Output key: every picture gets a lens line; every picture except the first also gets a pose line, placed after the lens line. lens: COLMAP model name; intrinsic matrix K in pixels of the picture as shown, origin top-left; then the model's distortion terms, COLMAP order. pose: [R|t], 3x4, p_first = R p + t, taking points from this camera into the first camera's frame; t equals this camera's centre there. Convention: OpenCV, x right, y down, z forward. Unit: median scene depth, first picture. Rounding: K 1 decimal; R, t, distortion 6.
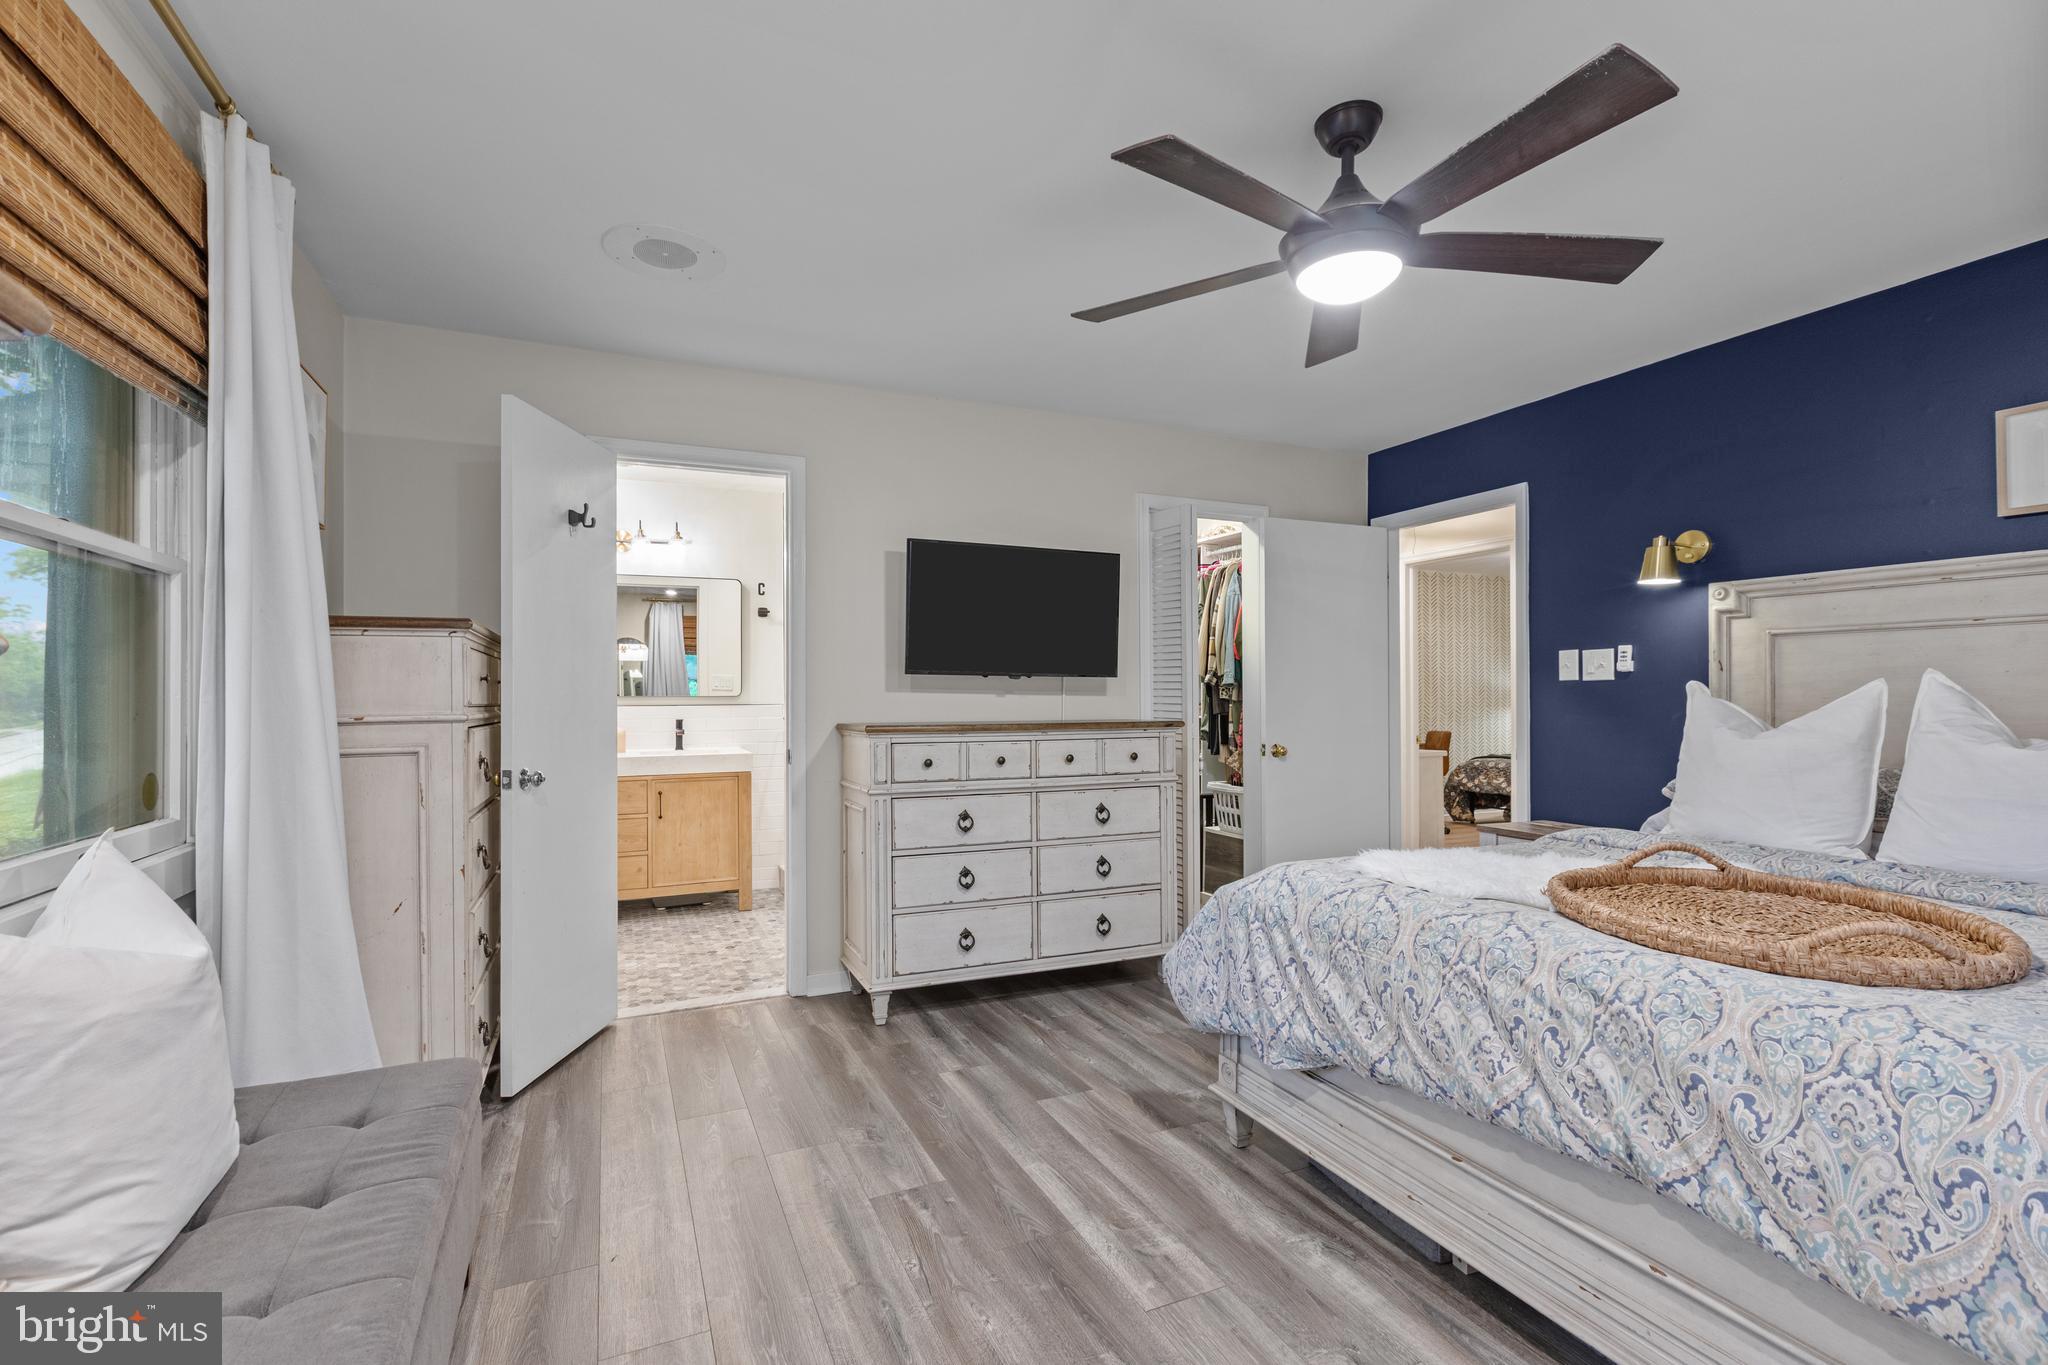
lens RADIAL K [[946.9, 0, 1017.4], [0, 946.9, 684.1], [0, 0, 1]] dist [-0.007044, 0.005018]
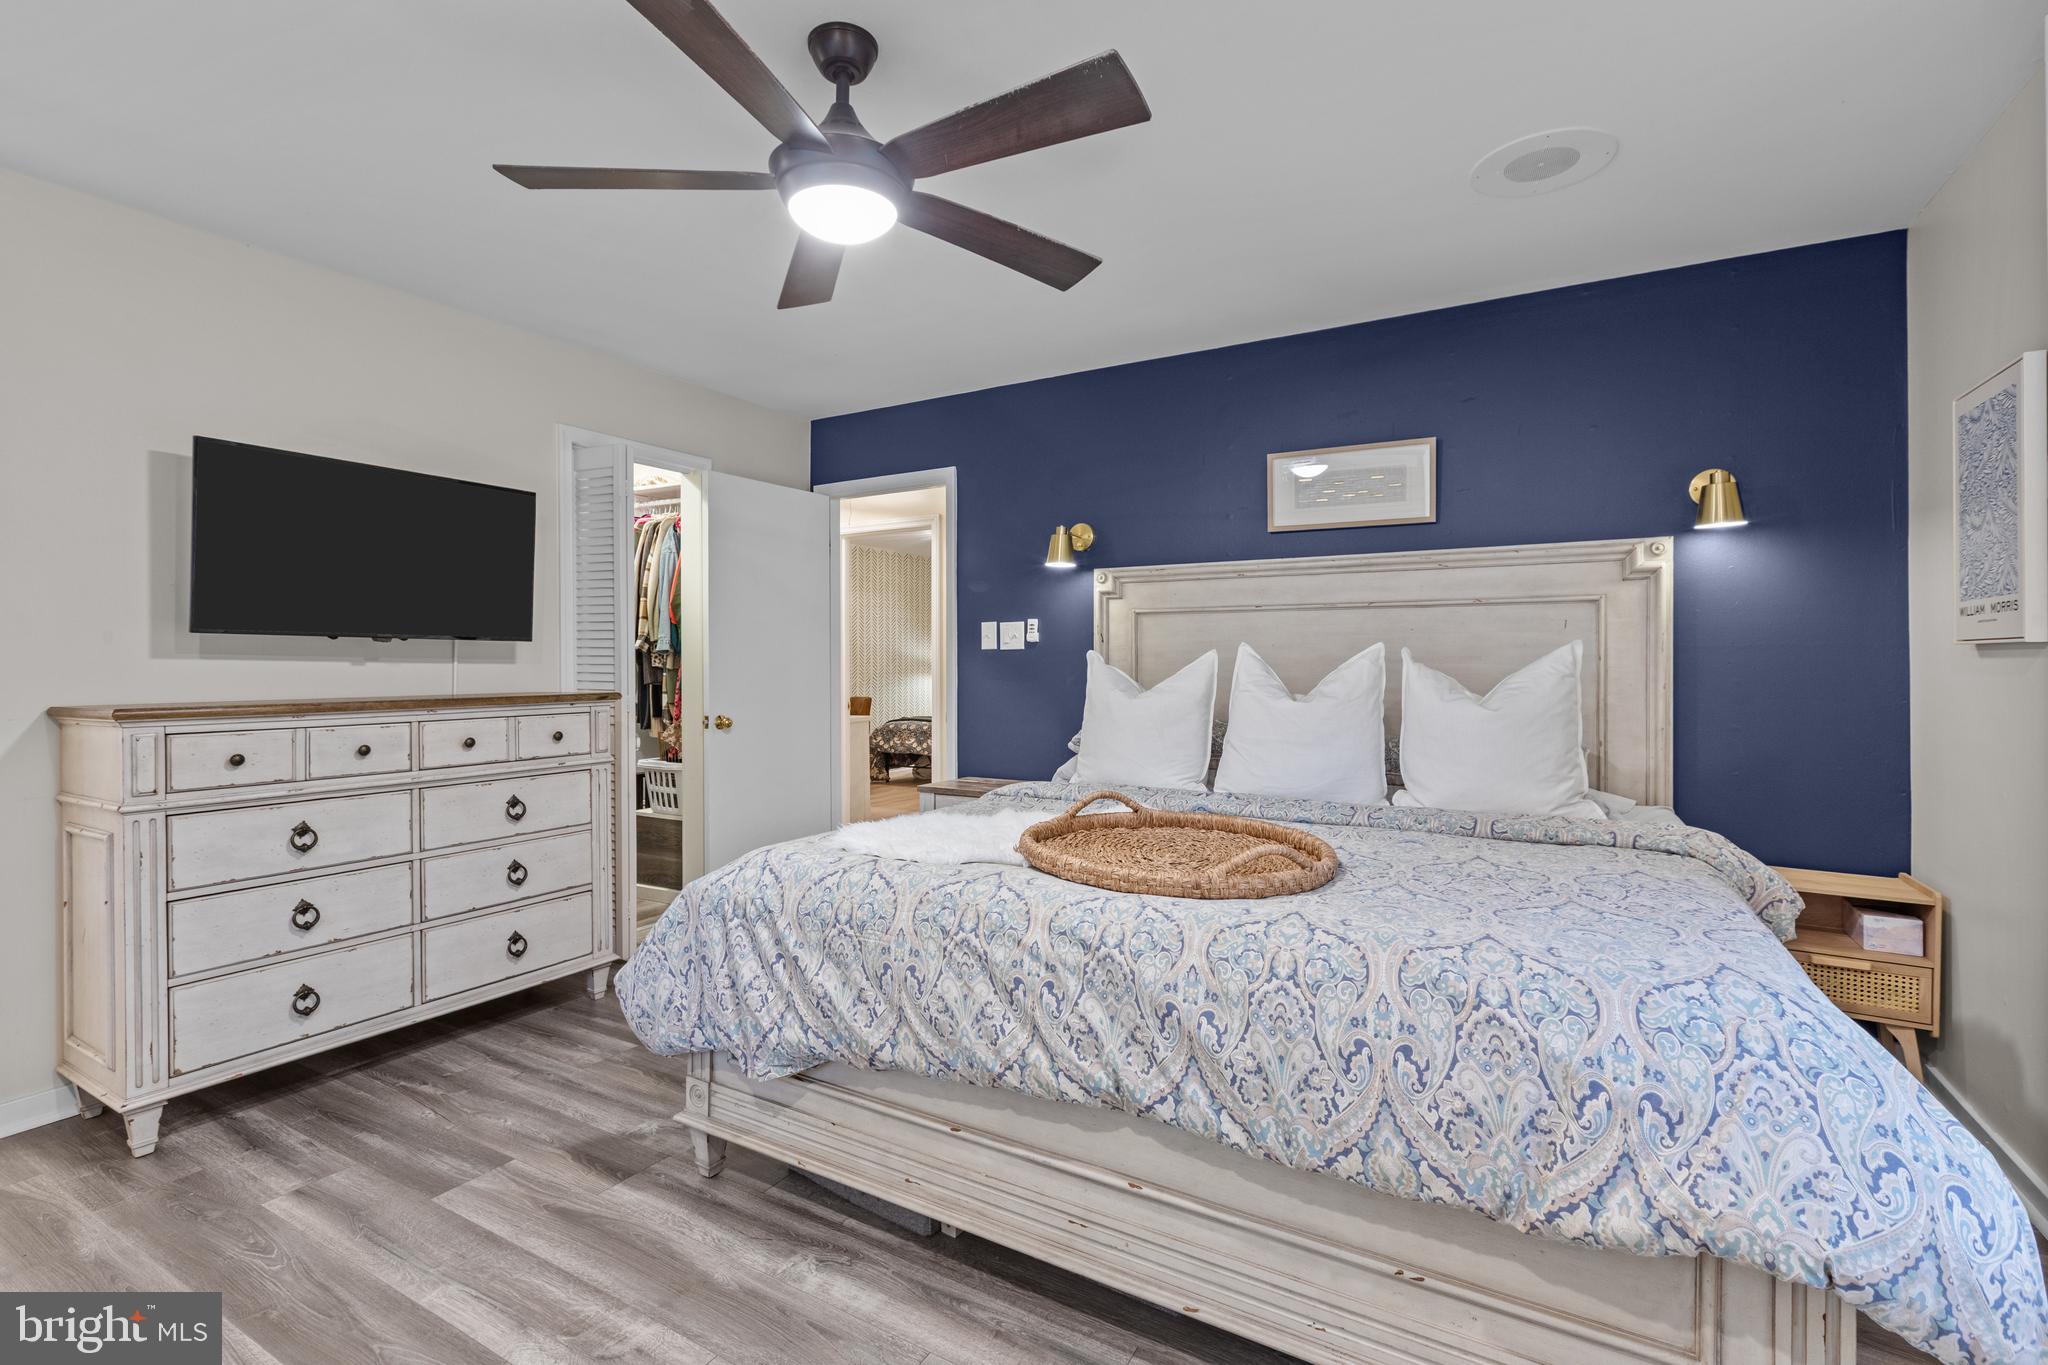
lens RADIAL K [[923.1, 0, 1018.0], [0, 923.1, 660.7], [0, 0, 1]] dist [0.002297, -0.000563]
pose [[0.805760, 0.000649, 0.592242, -0.048607], [-0.006174, 0.999954, 0.007304, 0.001930], [-0.592210, -0.009542, 0.805727, 0.155780]]
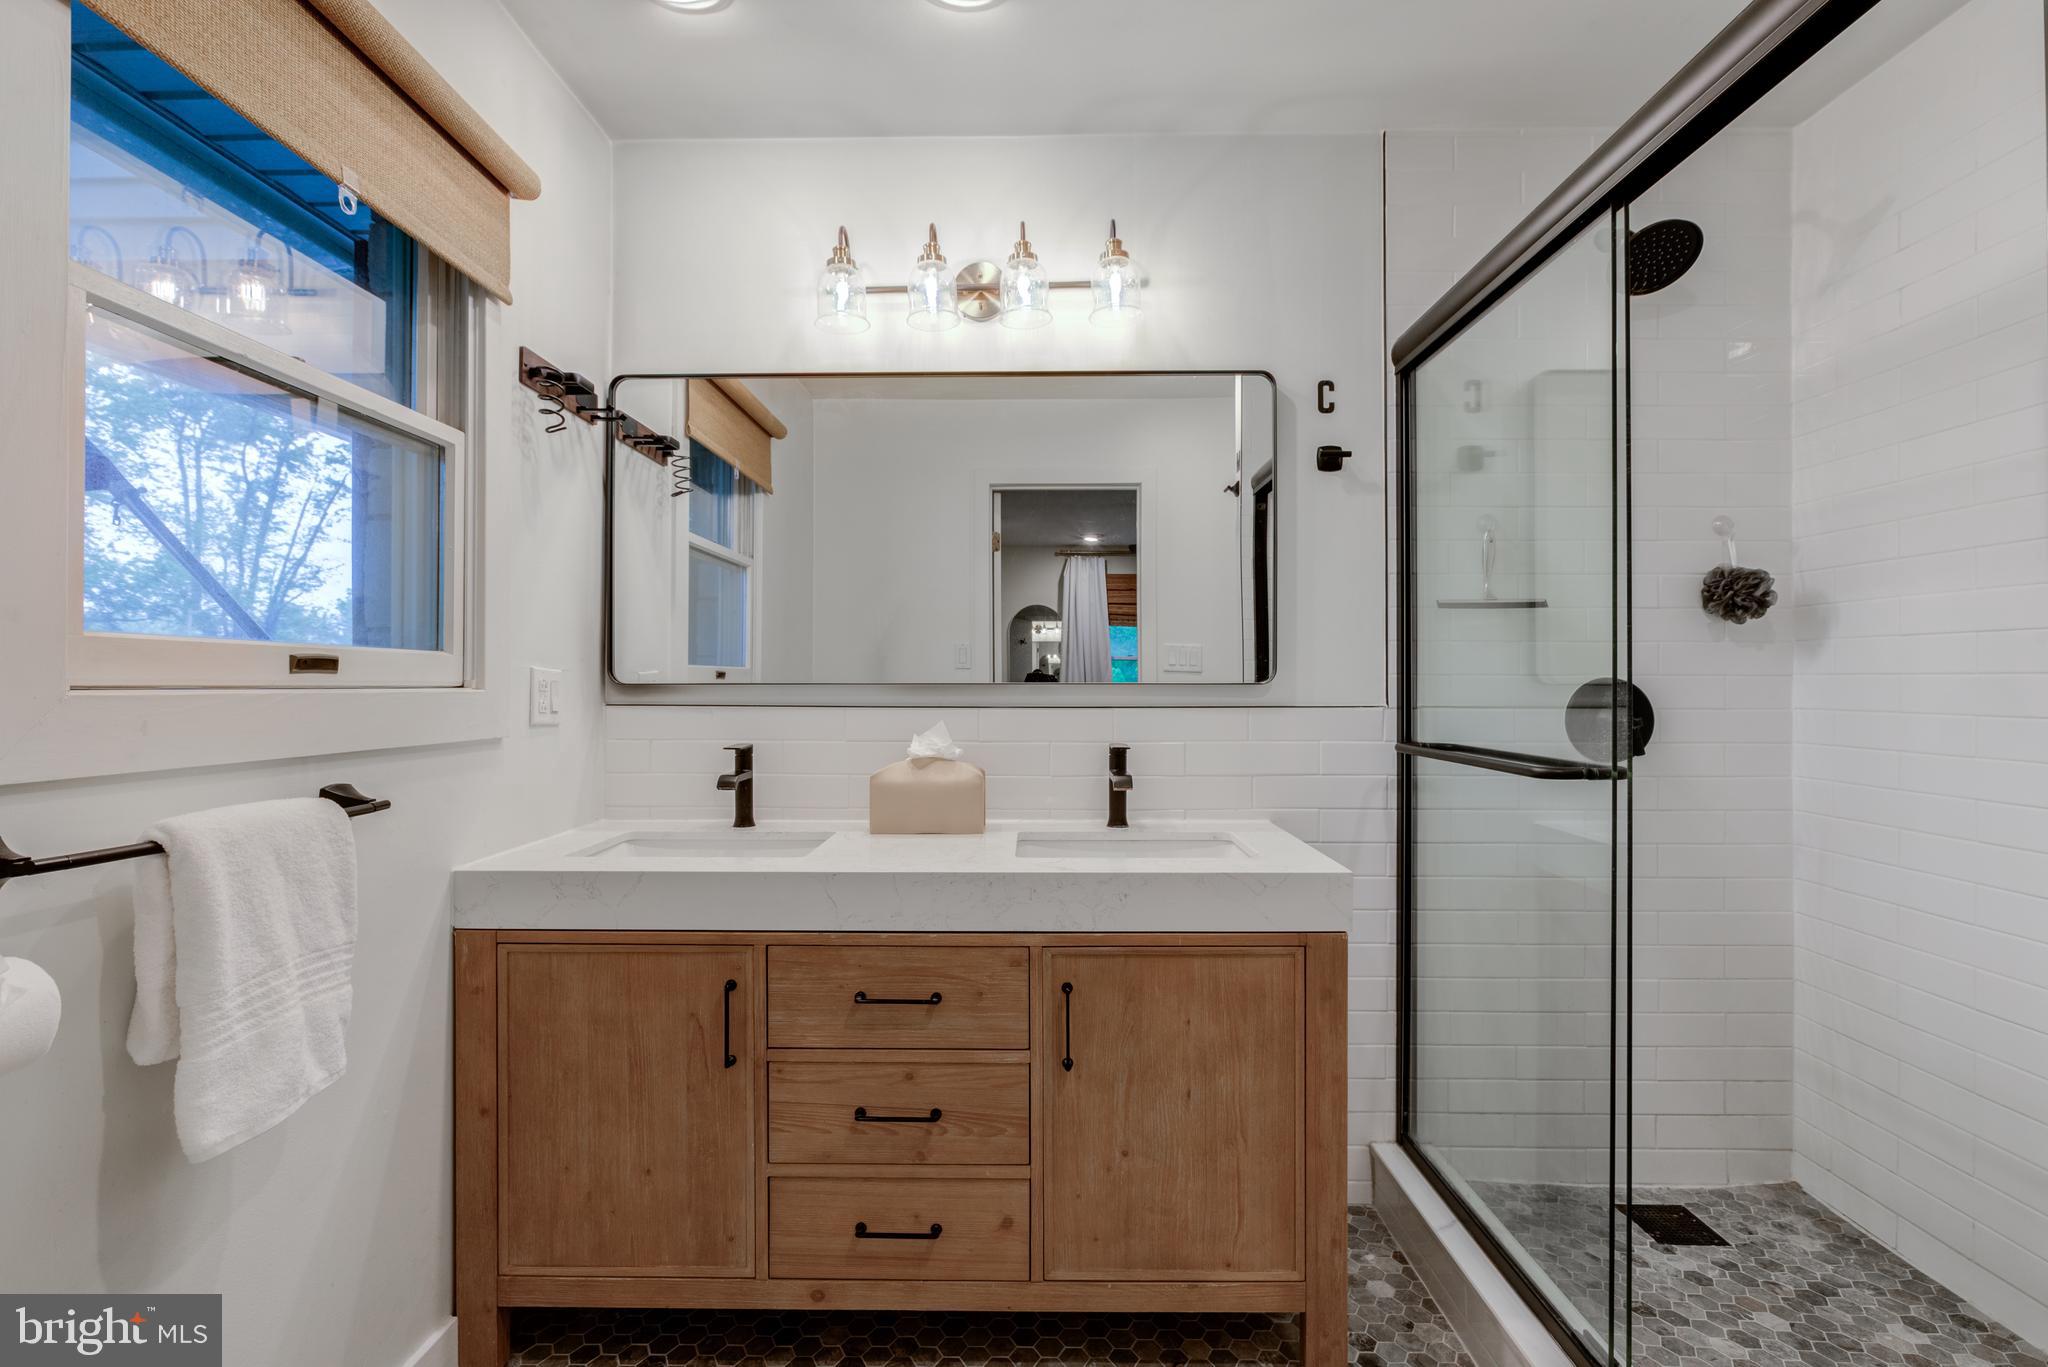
lens RADIAL K [[946.9, 0, 1017.4], [0, 946.9, 685.1], [0, 0, 1]] dist [-0.007044, 0.005018]
pose [[0.906459, -0.000111, -0.422293, -0.261776], [0.003448, 0.999969, 0.007138, 0.011324], [0.422279, -0.007926, 0.906431, 0.715939]]
